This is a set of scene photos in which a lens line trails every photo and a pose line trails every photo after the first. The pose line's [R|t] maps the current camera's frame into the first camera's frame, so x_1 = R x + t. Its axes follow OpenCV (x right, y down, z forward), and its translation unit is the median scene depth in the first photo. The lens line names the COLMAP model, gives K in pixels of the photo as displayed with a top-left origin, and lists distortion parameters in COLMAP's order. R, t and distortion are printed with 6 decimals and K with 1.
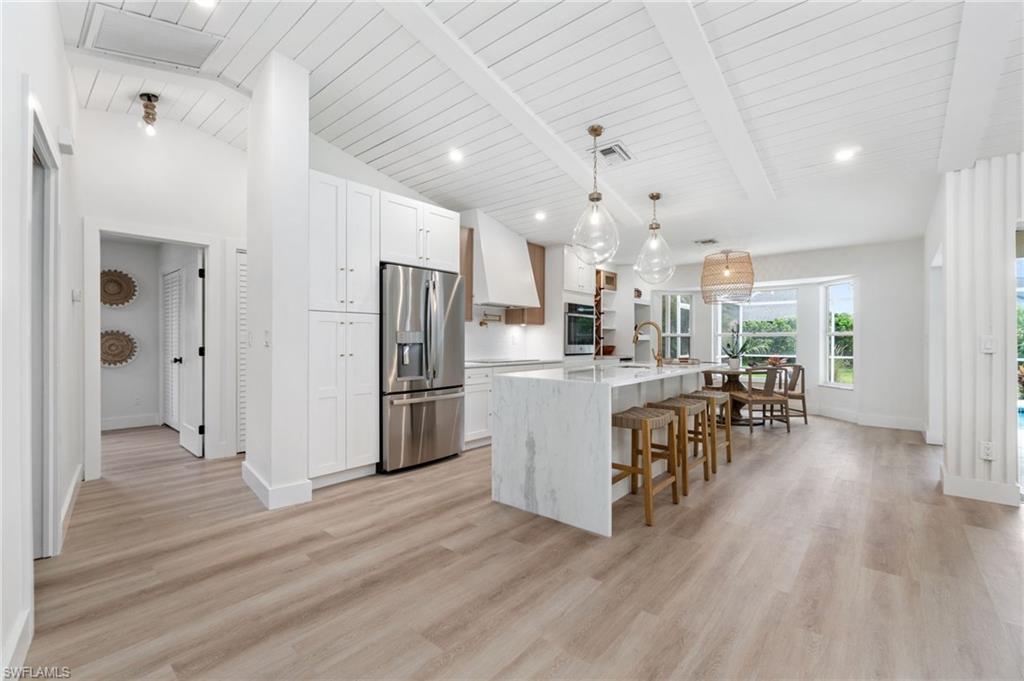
lens RADIAL K [[444.8, 0, 512.0], [0, 444.8, 340.5], [0, 0, 1]] dist [-0.000234, 0.000128]
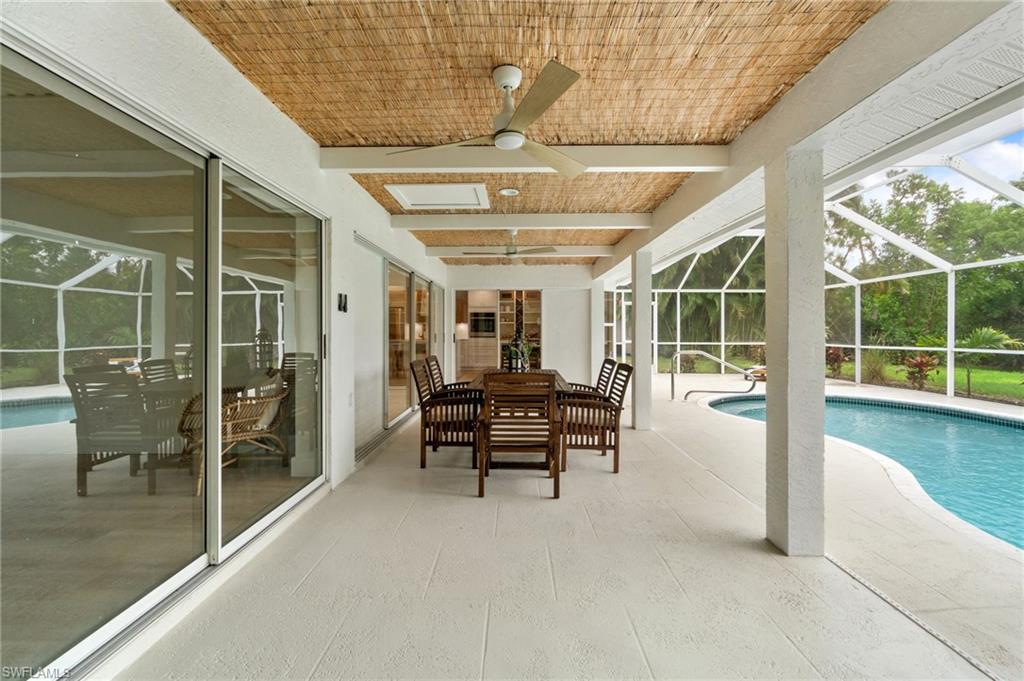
lens RADIAL K [[445.1, 0, 509.1], [0, 445.1, 325.7], [0, 0, 1]] dist [-0.000953, 0.000185]
pose [[0.634777, -0.009107, -0.772641, 2.814088], [0.003044, 0.999952, -0.009286, -0.000516], [0.772689, 0.003543, 0.634775, -0.343854]]
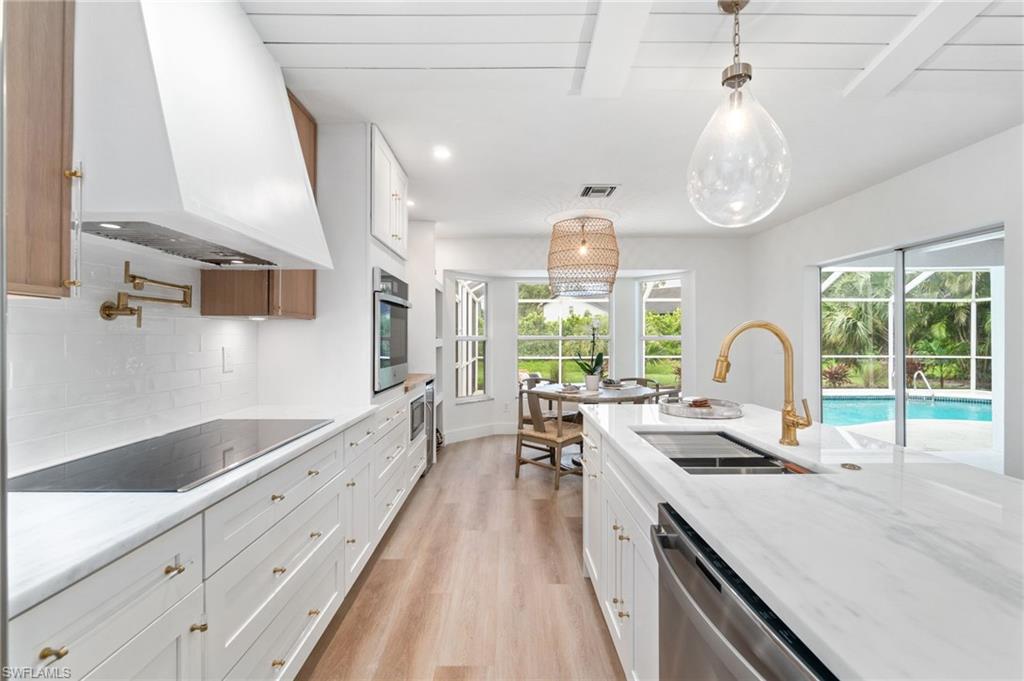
lens RADIAL K [[448.9, 0, 512.0], [0, 448.9, 340.5], [0, 0, 1]] dist [-0.002880, -0.000087]
pose [[0.752796, -0.005913, 0.658227, -0.088641], [-0.000112, 0.999958, 0.009111, -0.030840], [-0.658254, -0.006932, 0.752764, 0.878638]]
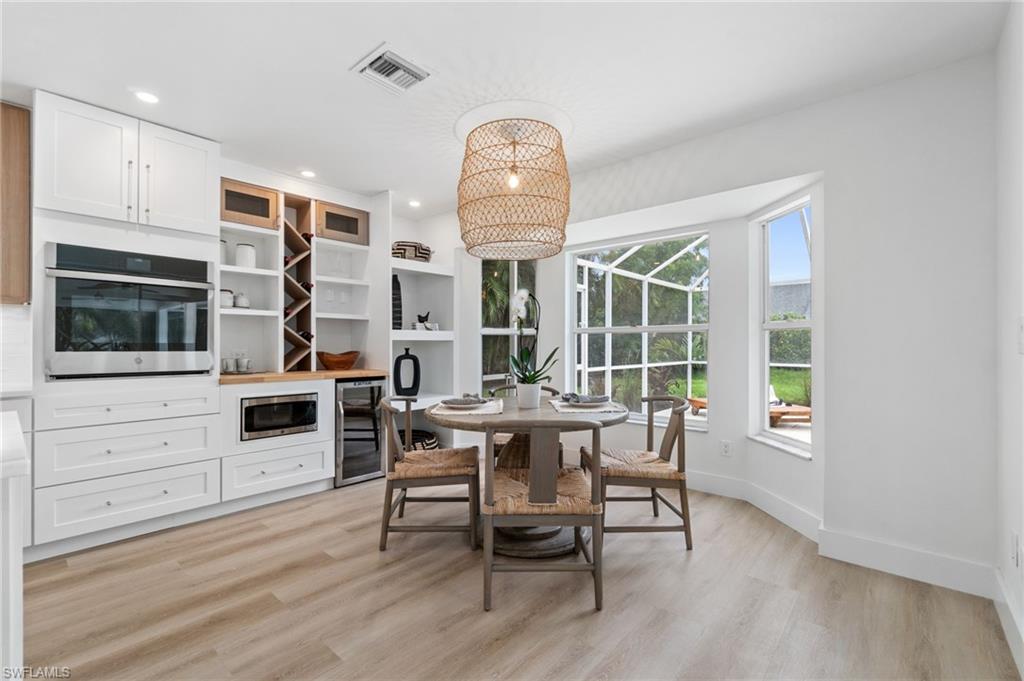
lens RADIAL K [[448.9, 0, 512.0], [0, 448.9, 340.5], [0, 0, 1]] dist [-0.002880, -0.000087]
pose [[0.999952, 0.002026, -0.009606, 0.769751], [-0.002041, 0.999997, -0.001538, -0.000830], [0.009603, 0.001557, 0.999953, 0.900917]]
